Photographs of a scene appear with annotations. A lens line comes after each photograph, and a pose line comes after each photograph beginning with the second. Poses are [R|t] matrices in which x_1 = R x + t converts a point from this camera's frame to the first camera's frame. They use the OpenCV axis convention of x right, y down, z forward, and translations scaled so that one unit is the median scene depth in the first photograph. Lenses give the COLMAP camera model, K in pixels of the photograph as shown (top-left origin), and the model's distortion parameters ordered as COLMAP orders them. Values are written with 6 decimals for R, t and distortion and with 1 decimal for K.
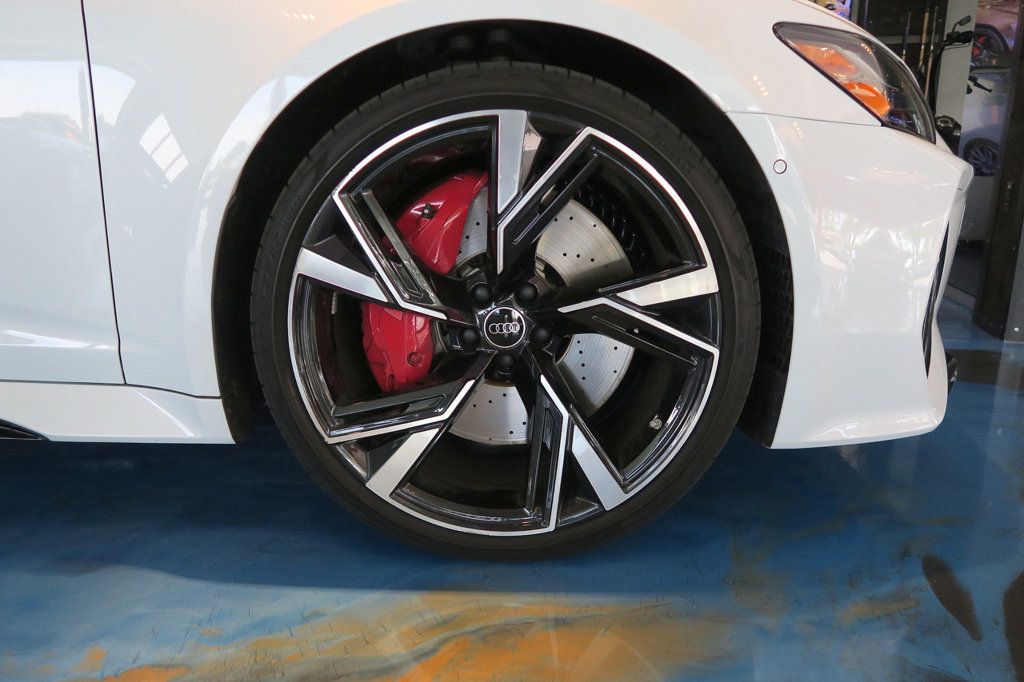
lens RADIAL K [[711.0, 0, 513.4], [0, 711.0, 347.3], [0, 0, 1]] dist [-0.019049, 0.006689]
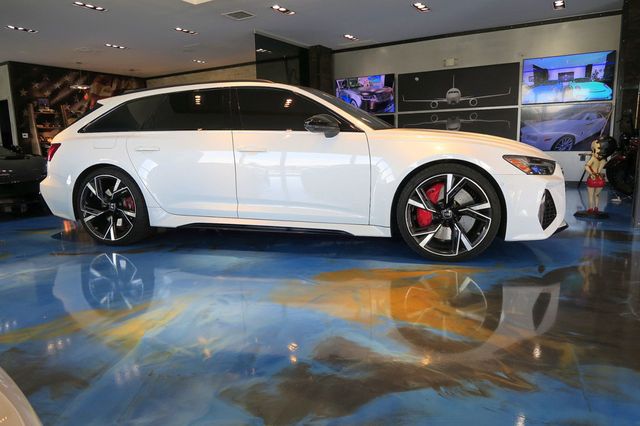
lens RADIAL K [[444.4, 0, 323.0], [0, 444.4, 211.4], [0, 0, 1]] dist [-0.019049, 0.006689]
pose [[0.970860, 0.013960, -0.239242, -0.117391], [-0.029111, 0.997779, -0.059915, 0.168728], [0.237874, 0.065133, 0.969110, -2.279231]]
